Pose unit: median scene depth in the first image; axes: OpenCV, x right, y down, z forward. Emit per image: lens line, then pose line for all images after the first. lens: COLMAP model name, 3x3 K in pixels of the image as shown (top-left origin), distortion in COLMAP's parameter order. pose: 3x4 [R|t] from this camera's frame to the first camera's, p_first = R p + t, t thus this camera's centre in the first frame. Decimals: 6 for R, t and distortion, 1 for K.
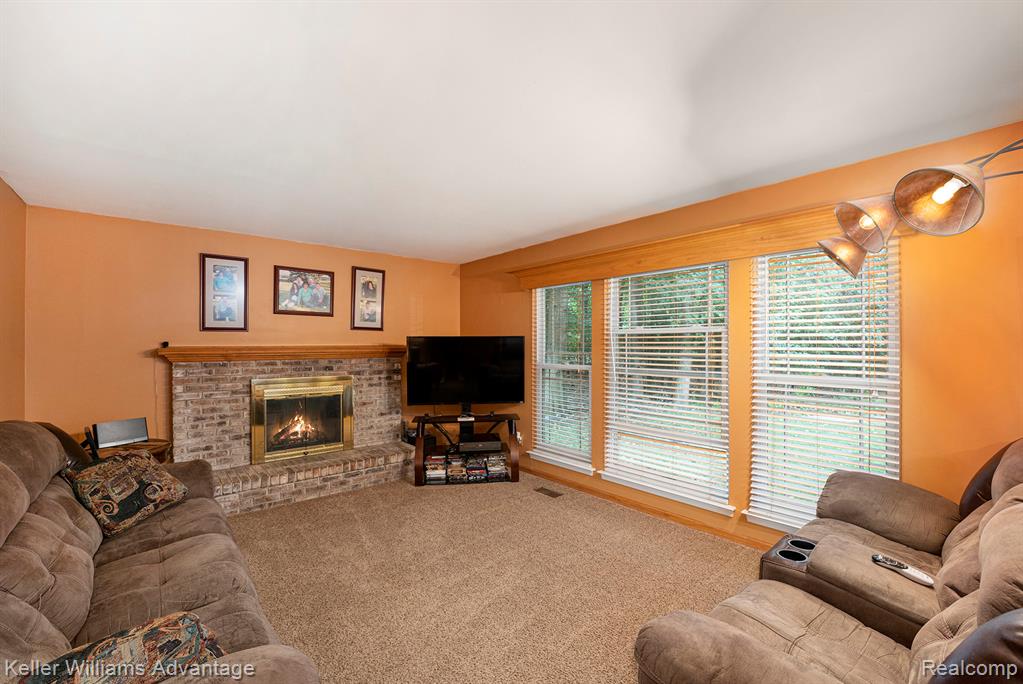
lens RADIAL K [[414.9, 0, 508.1], [0, 414.9, 344.0], [0, 0, 1]] dist [-0.017540, -0.000174]
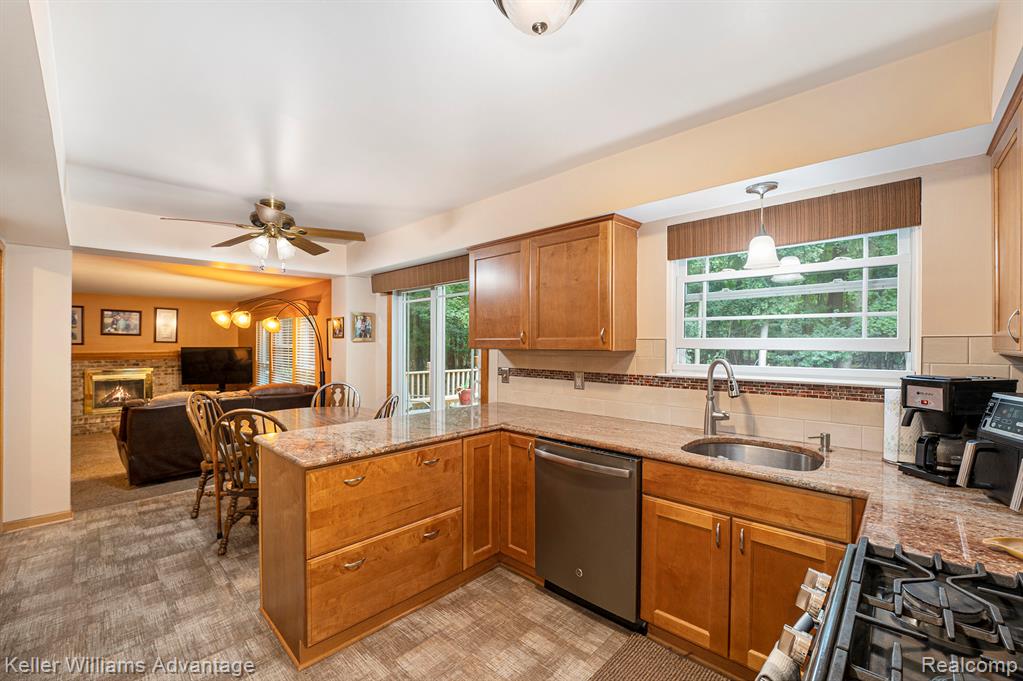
lens RADIAL K [[414.9, 0, 514.1], [0, 414.9, 344.4], [0, 0, 1]] dist [-0.017540, -0.000174]
pose [[0.995600, -0.002890, 0.093661, 1.097359], [0.003409, 0.999980, -0.005380, -0.015359], [-0.093643, 0.005676, 0.995590, -0.984698]]
